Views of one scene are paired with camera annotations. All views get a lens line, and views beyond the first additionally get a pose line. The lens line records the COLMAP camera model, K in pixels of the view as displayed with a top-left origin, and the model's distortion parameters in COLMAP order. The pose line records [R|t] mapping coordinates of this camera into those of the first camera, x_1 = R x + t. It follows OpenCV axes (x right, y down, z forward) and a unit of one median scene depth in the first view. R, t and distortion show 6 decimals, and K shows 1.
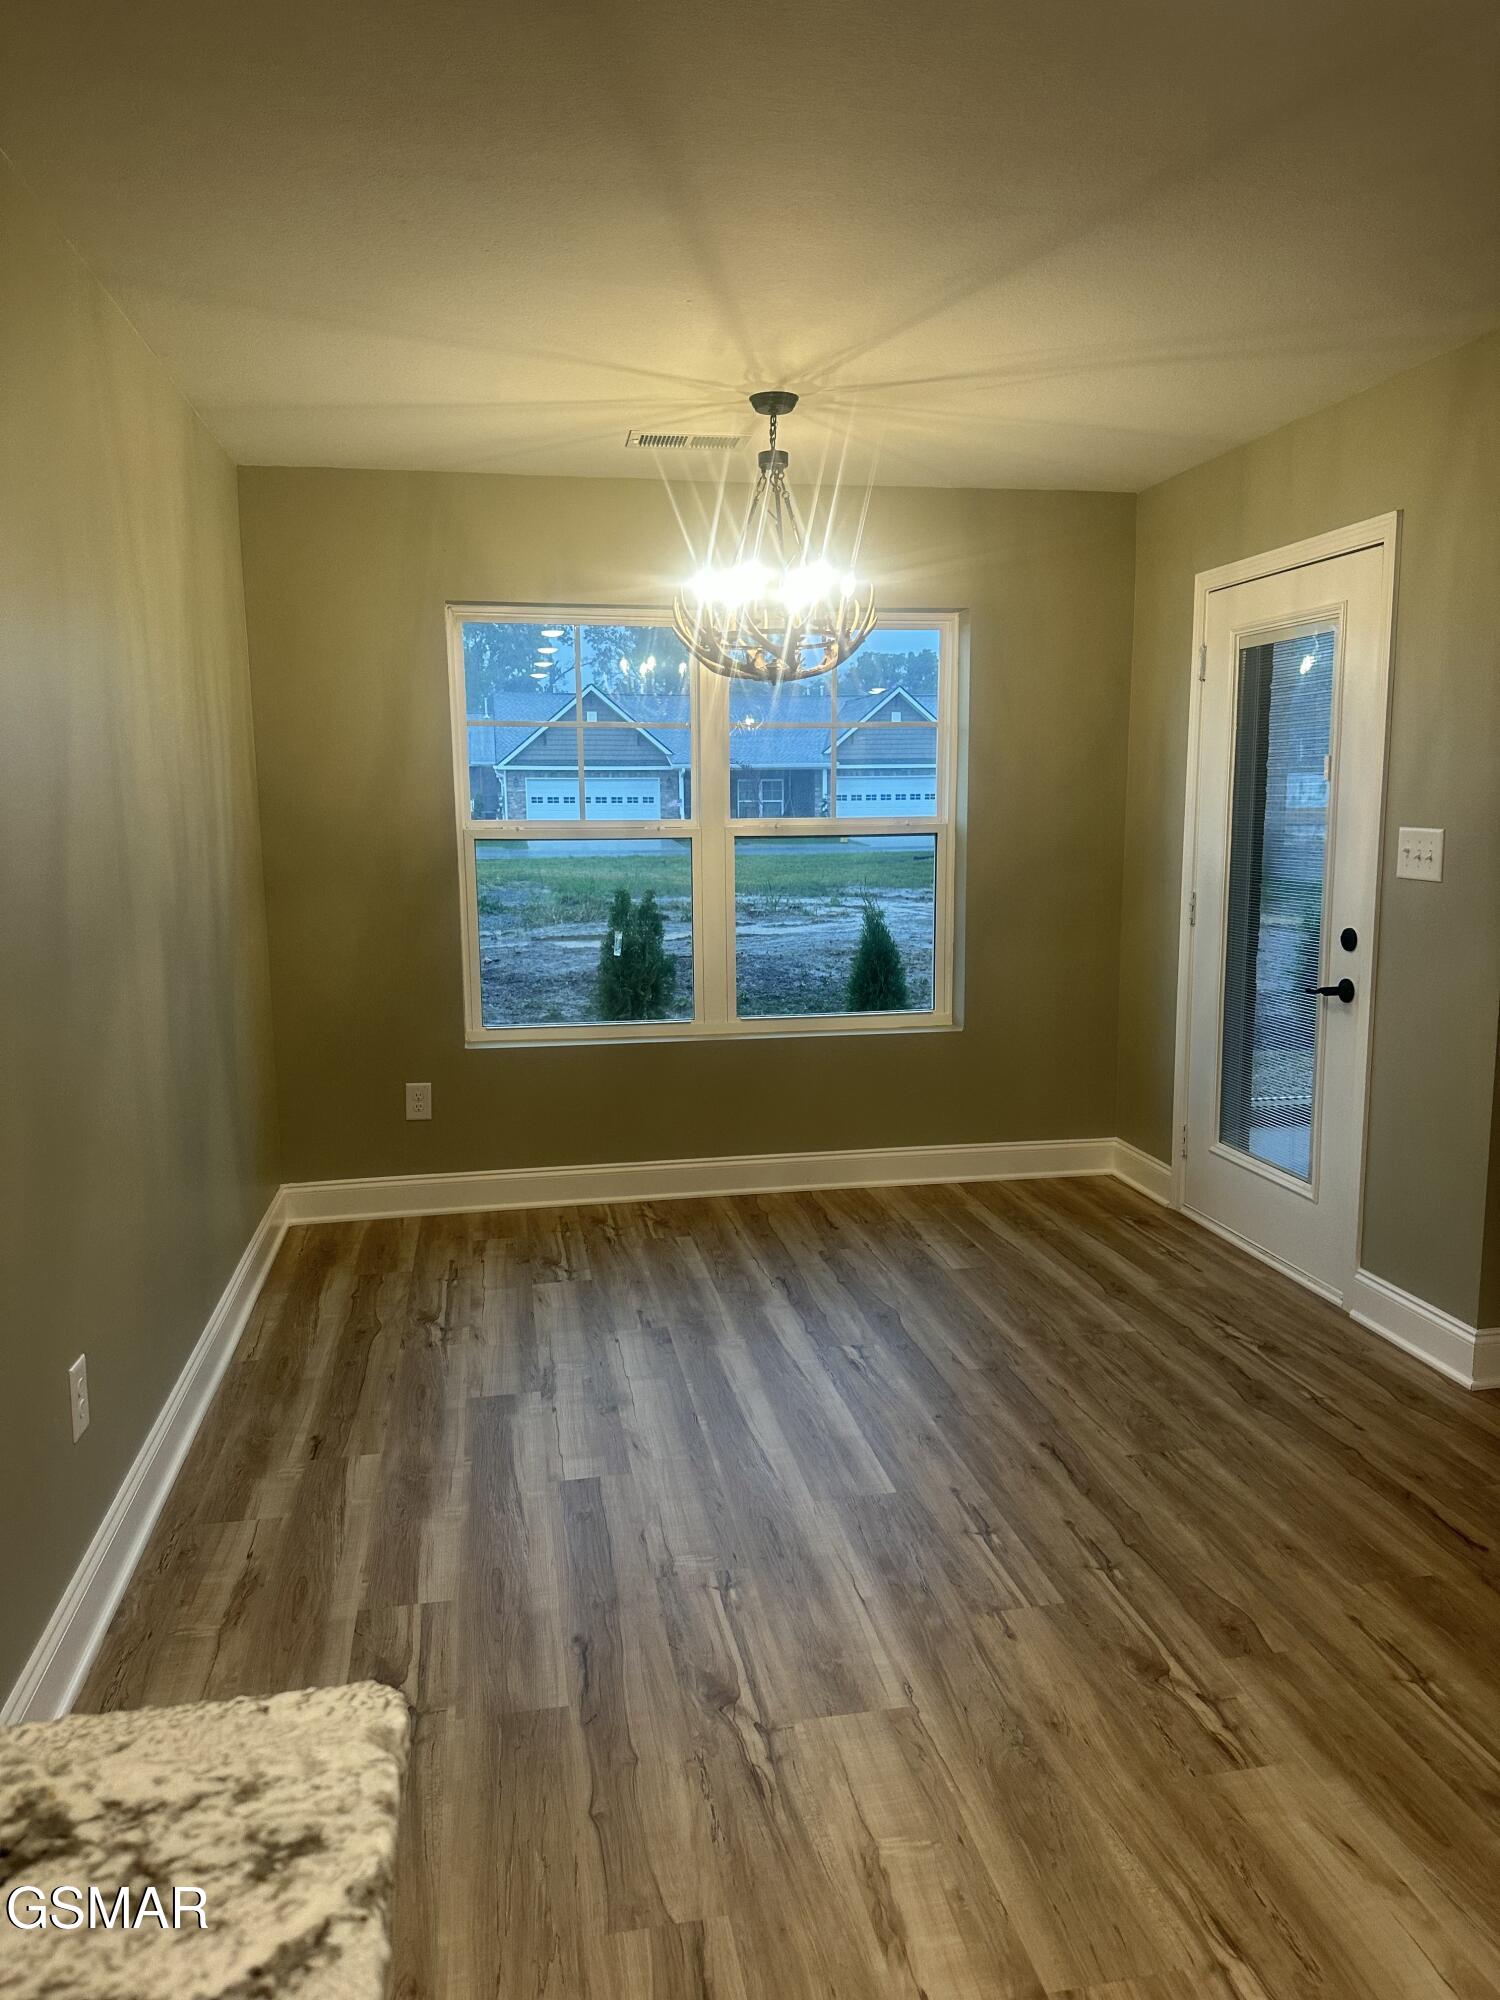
lens RADIAL K [[1412.8, 0, 750.0], [0, 1412.8, 1000.0], [0, 0, 1]] dist [0.122931, -0.149413]
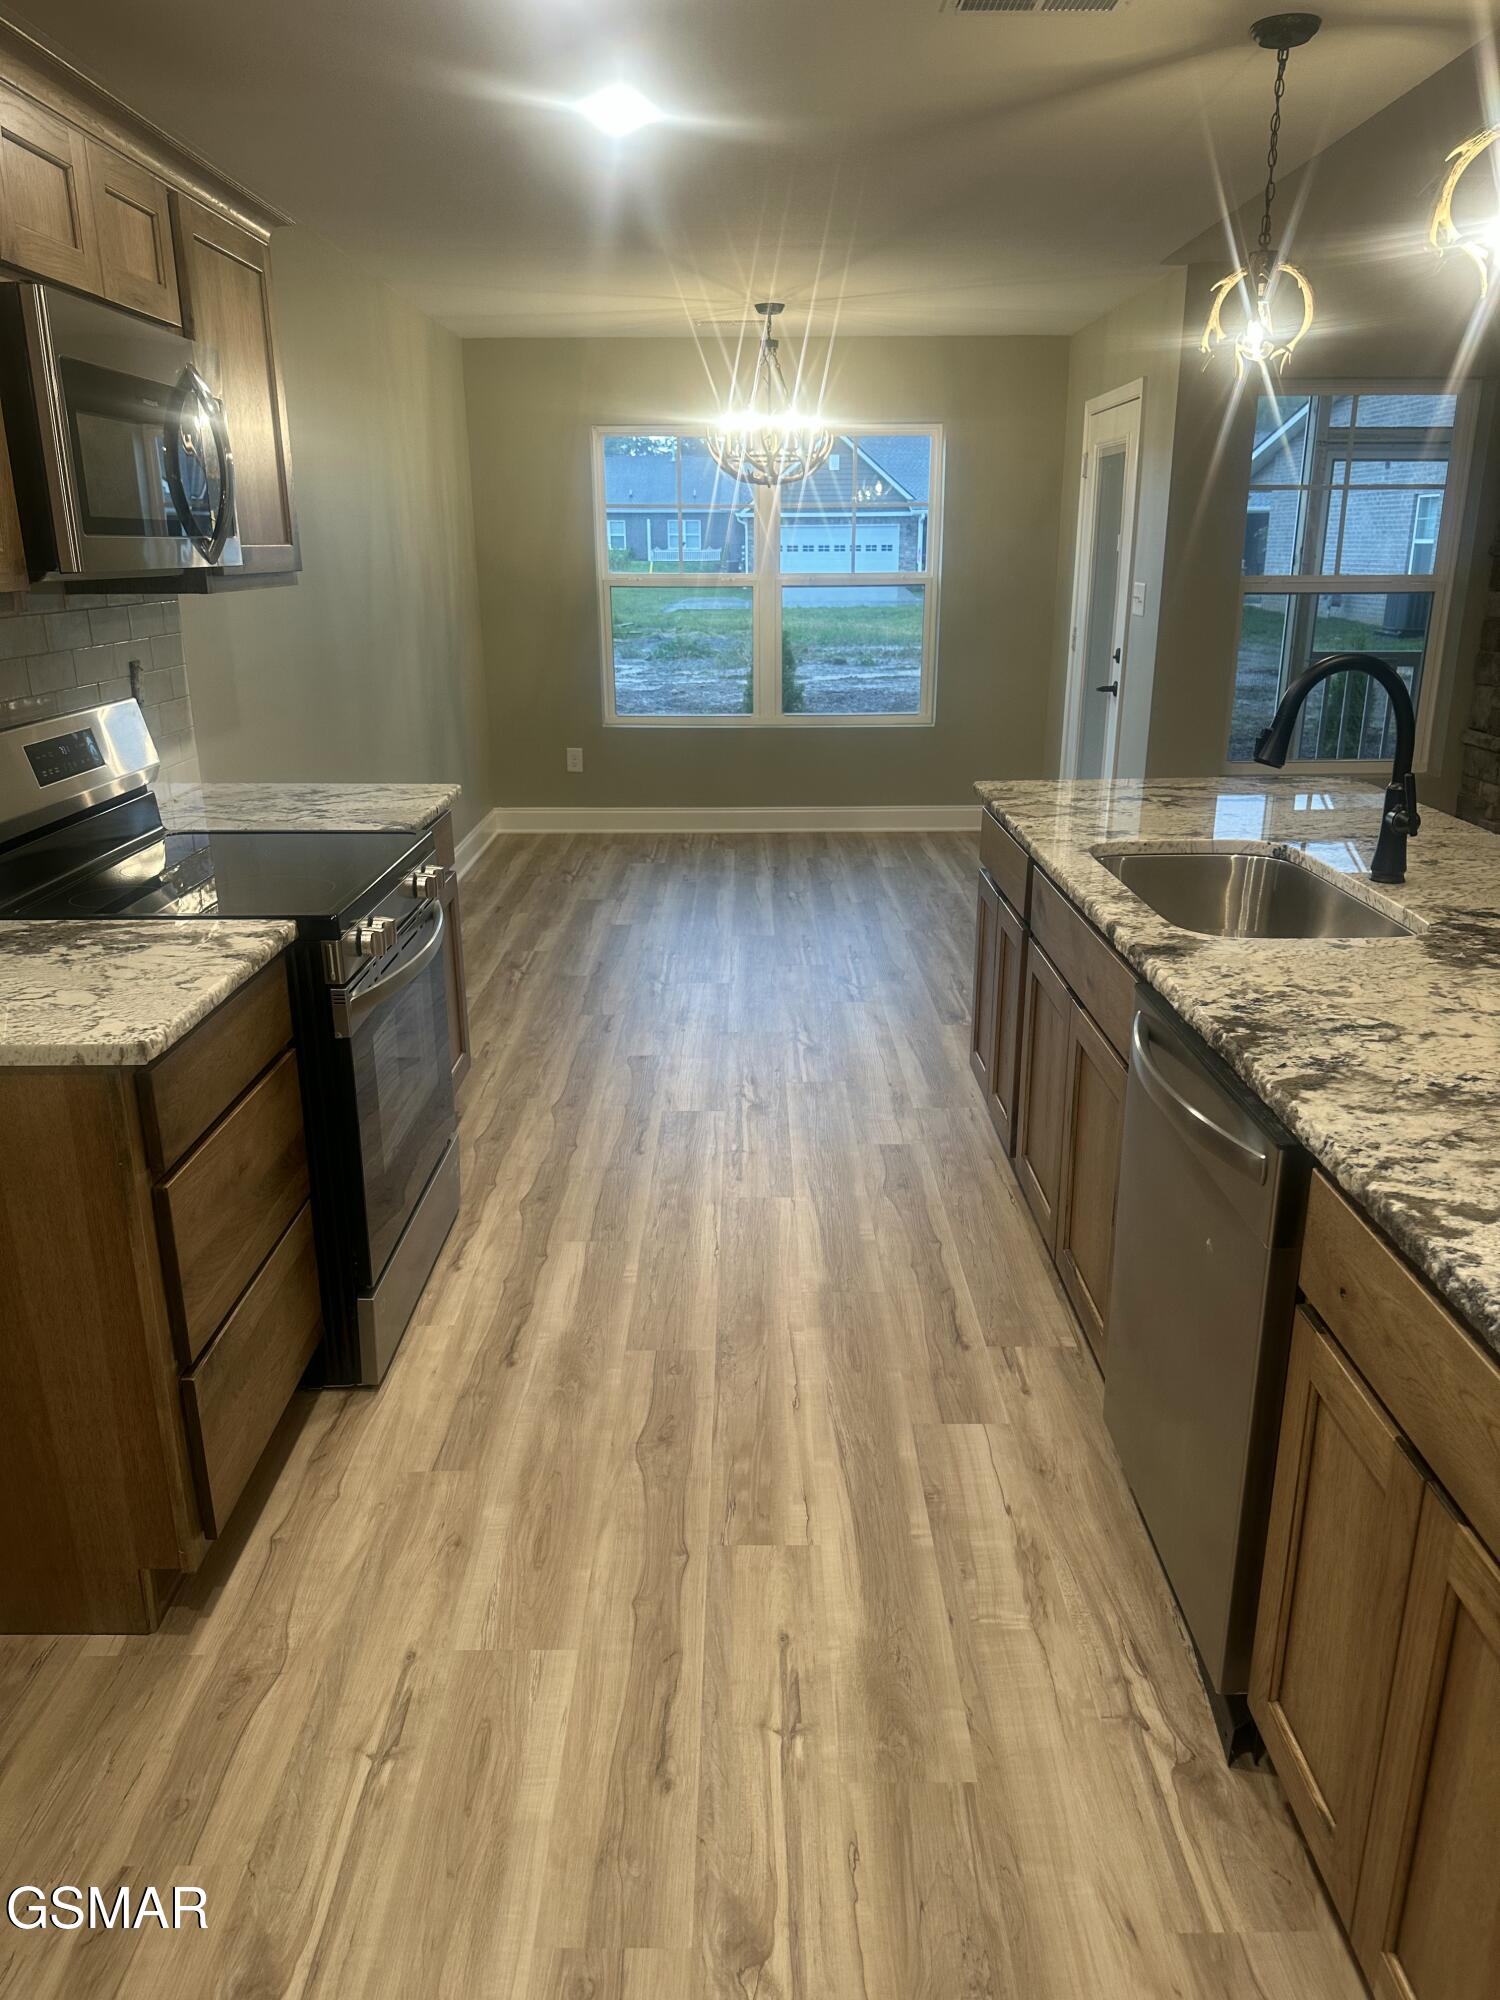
lens RADIAL K [[1412.8, 0, 750.0], [0, 1412.8, 1000.0], [0, 0, 1]] dist [0.122931, -0.149413]
pose [[0.983939, 0.054601, -0.169950, 0.255721], [-0.025508, 0.985308, 0.168872, 0.064552], [0.176674, -0.161825, 0.970875, -0.577459]]
